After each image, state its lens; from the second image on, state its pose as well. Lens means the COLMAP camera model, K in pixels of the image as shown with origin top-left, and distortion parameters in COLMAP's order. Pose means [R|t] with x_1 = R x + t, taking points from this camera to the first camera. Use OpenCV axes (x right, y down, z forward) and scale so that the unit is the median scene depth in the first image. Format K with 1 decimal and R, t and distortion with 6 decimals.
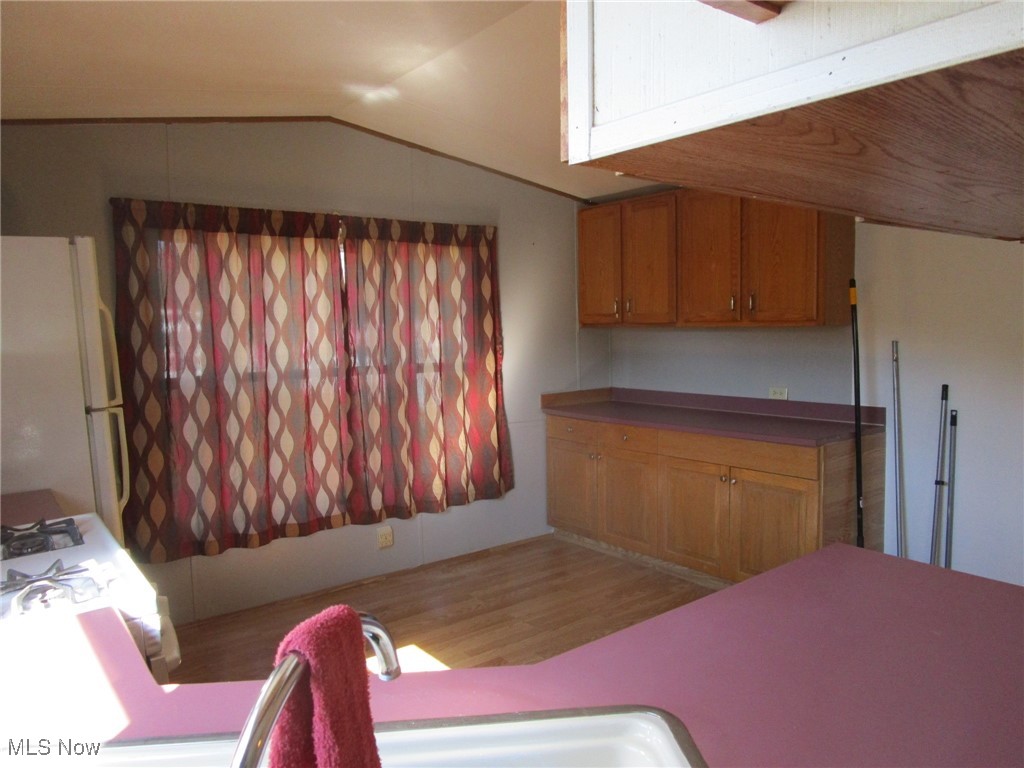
lens RADIAL K [[722.3, 0, 507.6], [0, 722.3, 386.5], [0, 0, 1]] dist [-0.036952, 0.011744]
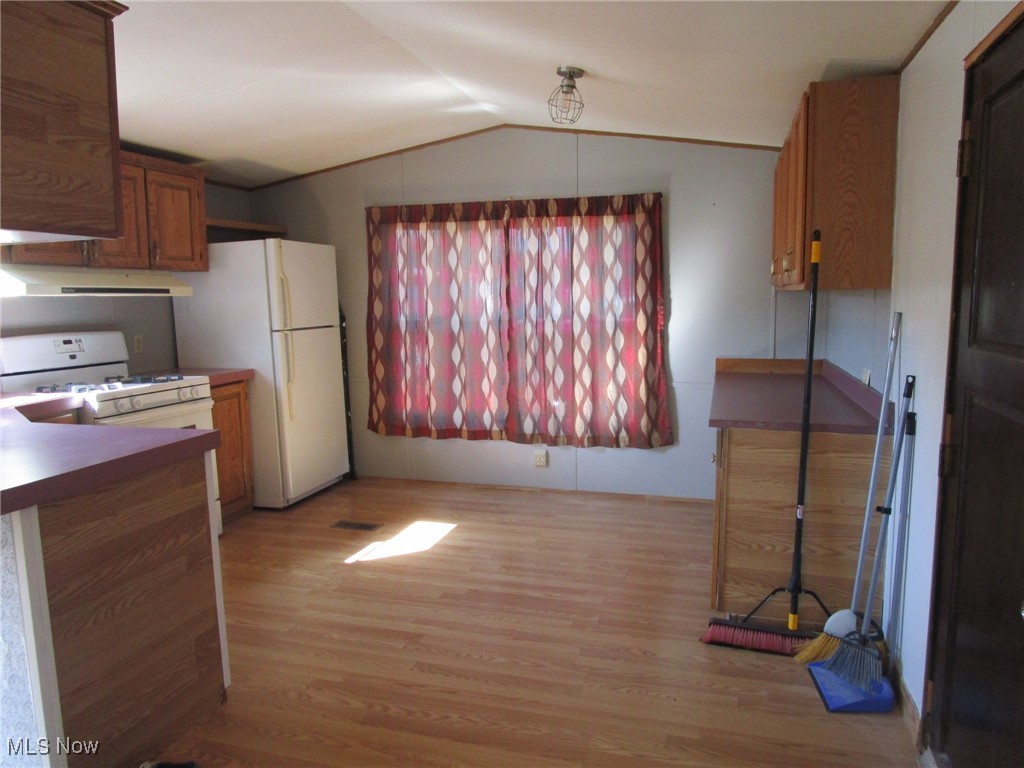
lens RADIAL K [[722.3, 0, 507.9], [0, 722.3, 387.7], [0, 0, 1]] dist [-0.036952, 0.011744]
pose [[0.589085, 0.117476, -0.799486, 0.801372], [-0.071170, 0.993074, 0.093482, -0.024194], [0.804931, 0.001830, 0.593366, 0.223863]]
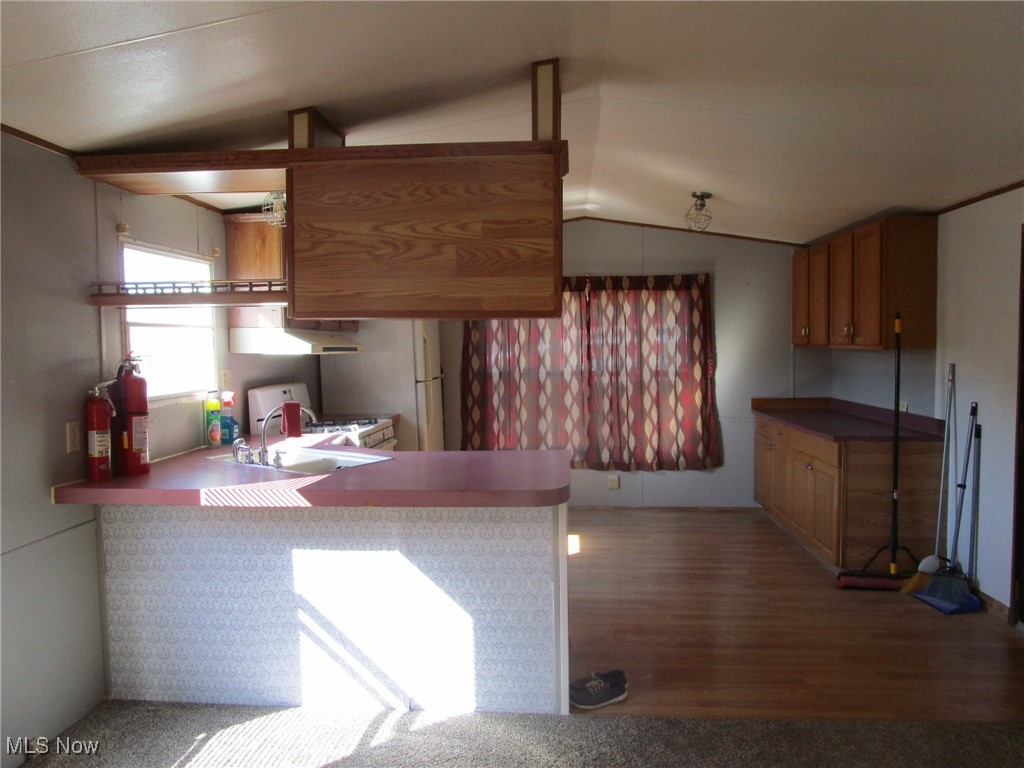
lens RADIAL K [[722.3, 0, 505.6], [0, 722.3, 385.7], [0, 0, 1]] dist [-0.036952, 0.011744]
pose [[0.740895, 0.051022, -0.669680, 0.699015], [-0.061350, 0.998083, 0.008168, 0.006212], [0.668813, 0.035033, 0.742605, -0.309870]]
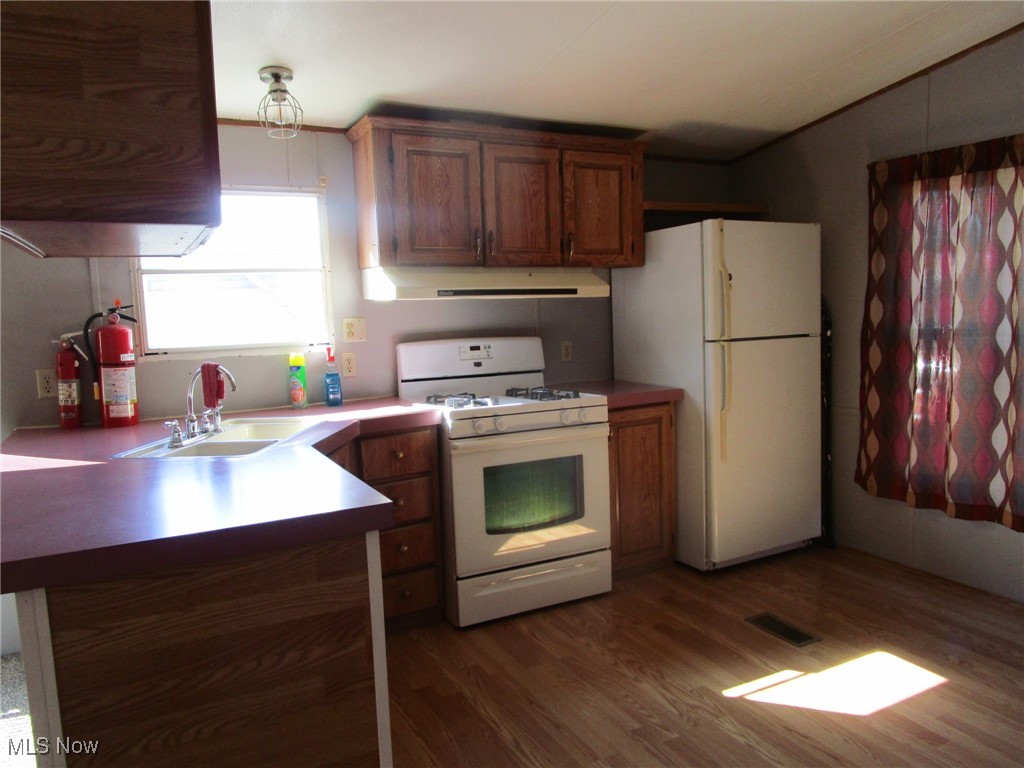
lens RADIAL K [[722.3, 0, 504.8], [0, 722.3, 386.2], [0, 0, 1]] dist [-0.036952, 0.011744]
pose [[-0.172900, 0.137098, -0.975351, 0.554790], [-0.052617, 0.987565, 0.148142, -0.042827], [0.983533, 0.076934, -0.163537, 0.511150]]
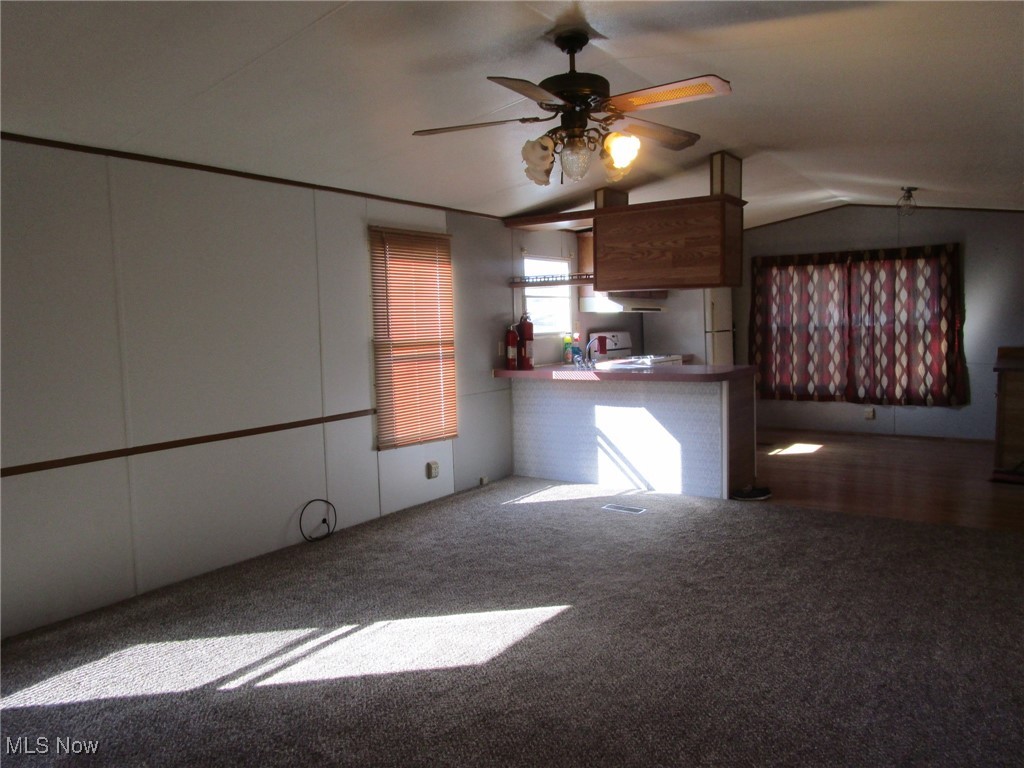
lens RADIAL K [[722.3, 0, 507.0], [0, 722.3, 386.6], [0, 0, 1]] dist [-0.036952, 0.011744]
pose [[0.299787, 0.096968, -0.949065, 1.399509], [-0.062037, 0.994697, 0.082034, 0.041136], [0.951987, 0.034285, 0.304213, -0.529206]]
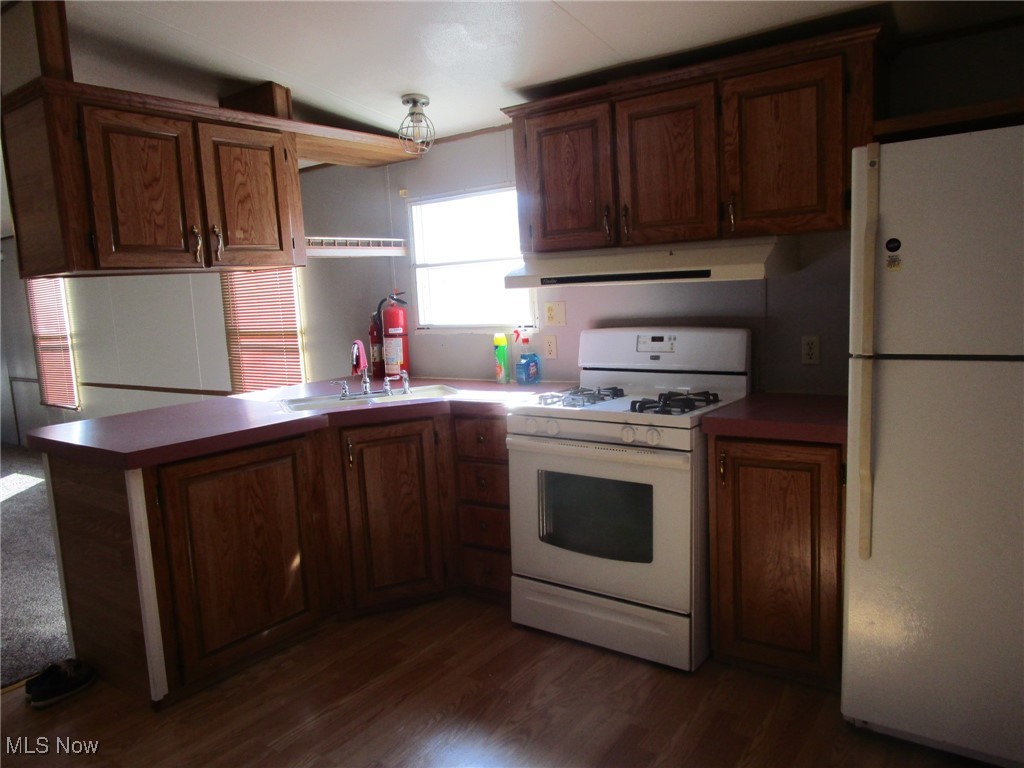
lens RADIAL K [[722.3, 0, 511.7], [0, 722.3, 384.7], [0, 0, 1]] dist [-0.036952, 0.011744]
pose [[-0.953366, 0.109546, -0.281234, 0.034716], [0.046903, 0.974259, 0.220496, -0.085590], [0.298149, 0.197023, -0.933964, 1.023807]]
